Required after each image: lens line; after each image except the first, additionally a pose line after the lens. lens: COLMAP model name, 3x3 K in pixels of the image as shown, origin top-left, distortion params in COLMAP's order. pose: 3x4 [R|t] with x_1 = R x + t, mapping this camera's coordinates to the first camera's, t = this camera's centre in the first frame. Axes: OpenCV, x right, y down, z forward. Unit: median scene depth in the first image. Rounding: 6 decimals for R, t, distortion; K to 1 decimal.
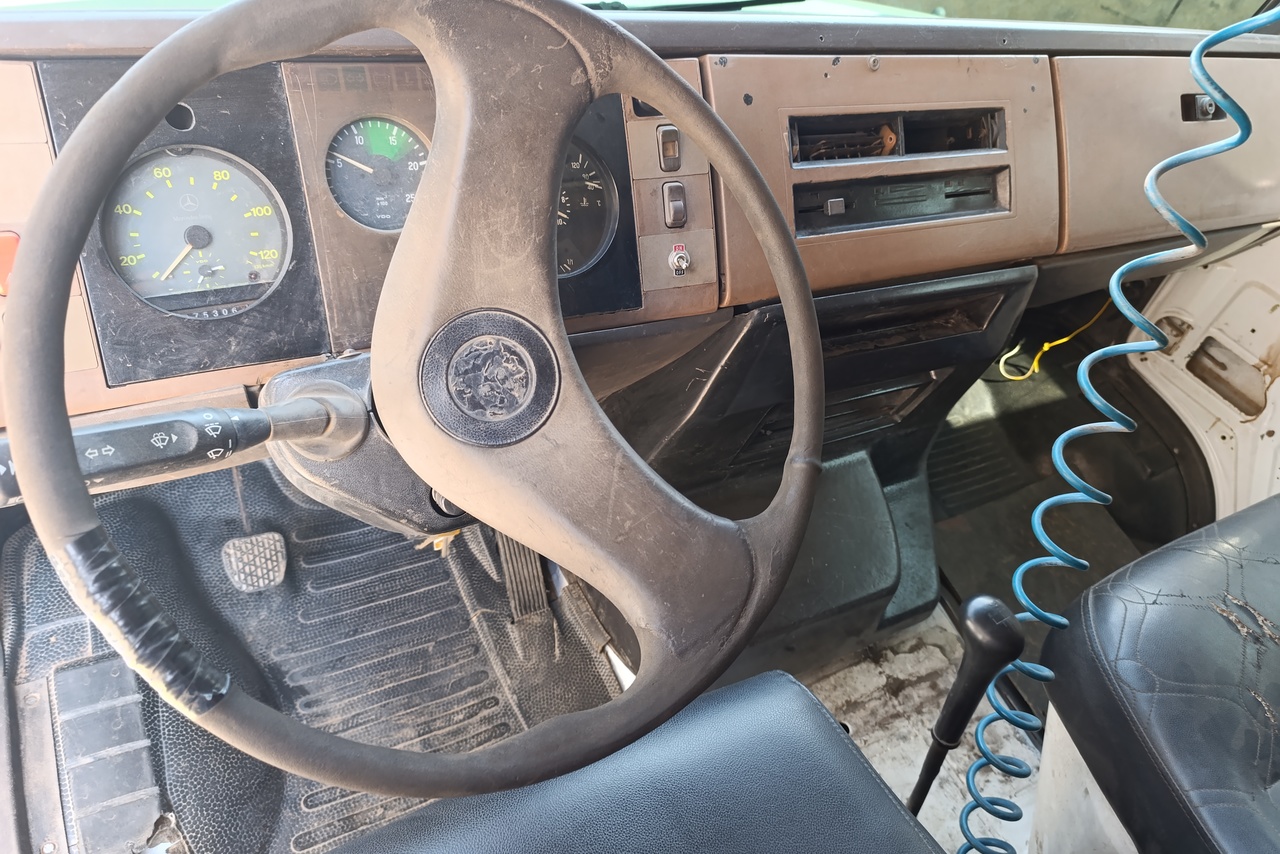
lens RADIAL K [[882.4, 0, 640.6], [0, 882.4, 438.3], [0, 0, 1]] dist [0.027619, -0.049602]
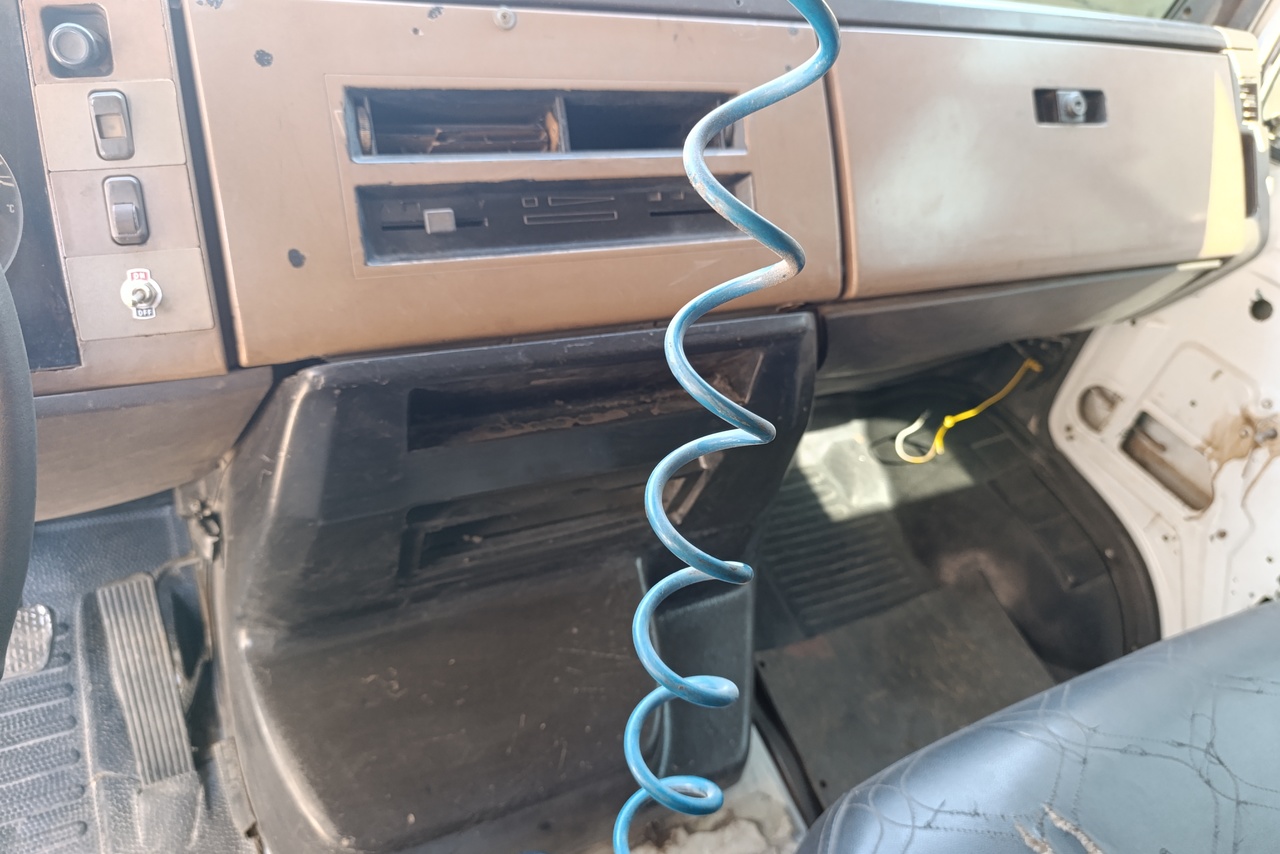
lens RADIAL K [[840.5, 0, 724.7], [0, 840.5, 443.1], [0, 0, 1]] dist [0.002713, -0.018485]
pose [[0.999518, 0.006676, -0.030305, 0.438121], [-0.008676, 0.997759, -0.066350, -0.048857], [0.029794, 0.066581, 0.997336, 0.358091]]
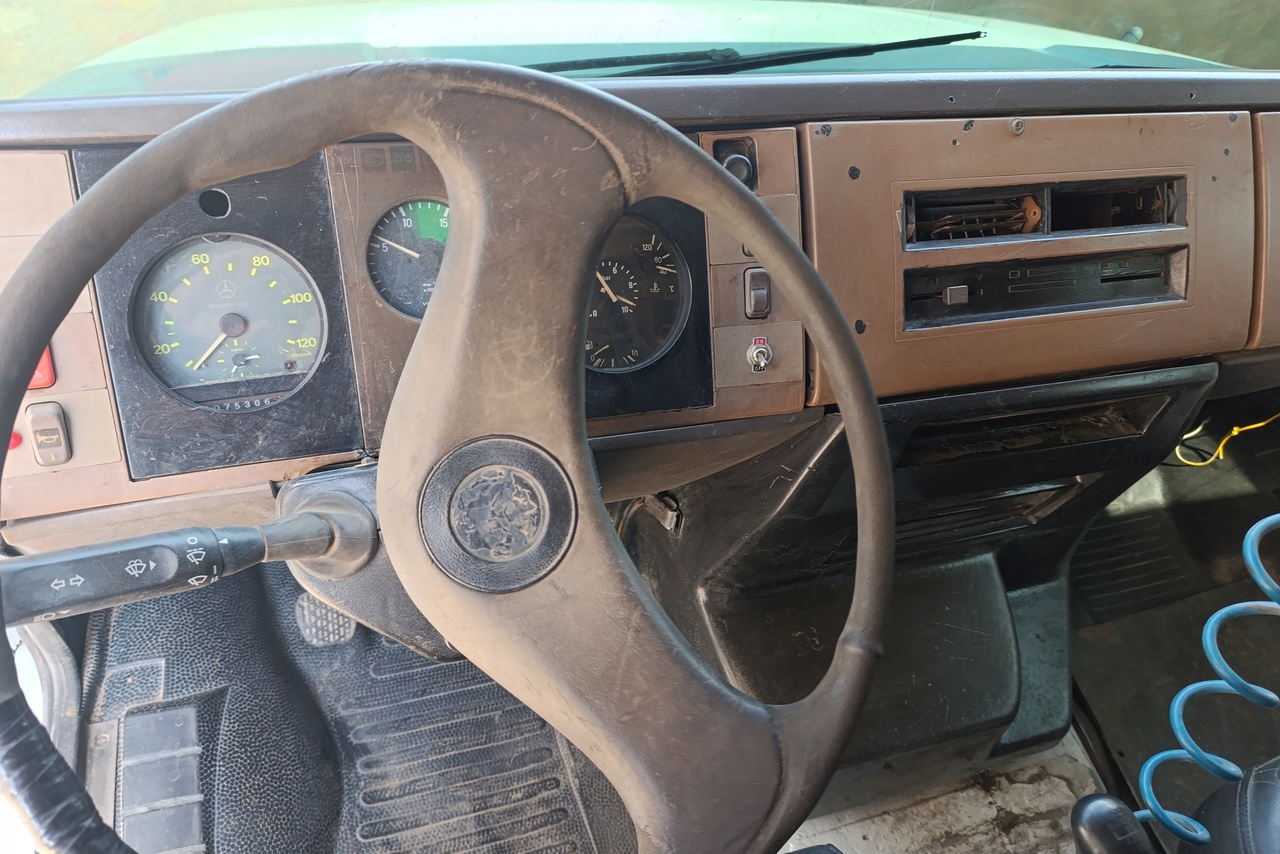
lens RADIAL K [[866.2, 0, 643.1], [0, 866.2, 434.4], [0, 0, 1]] dist [0.028434, -0.048688]
pose [[0.980228, 0.072772, -0.184005, 0.084042], [-0.071411, 0.997348, 0.014019, -0.112197], [0.184537, -0.000602, 0.982825, 0.114956]]
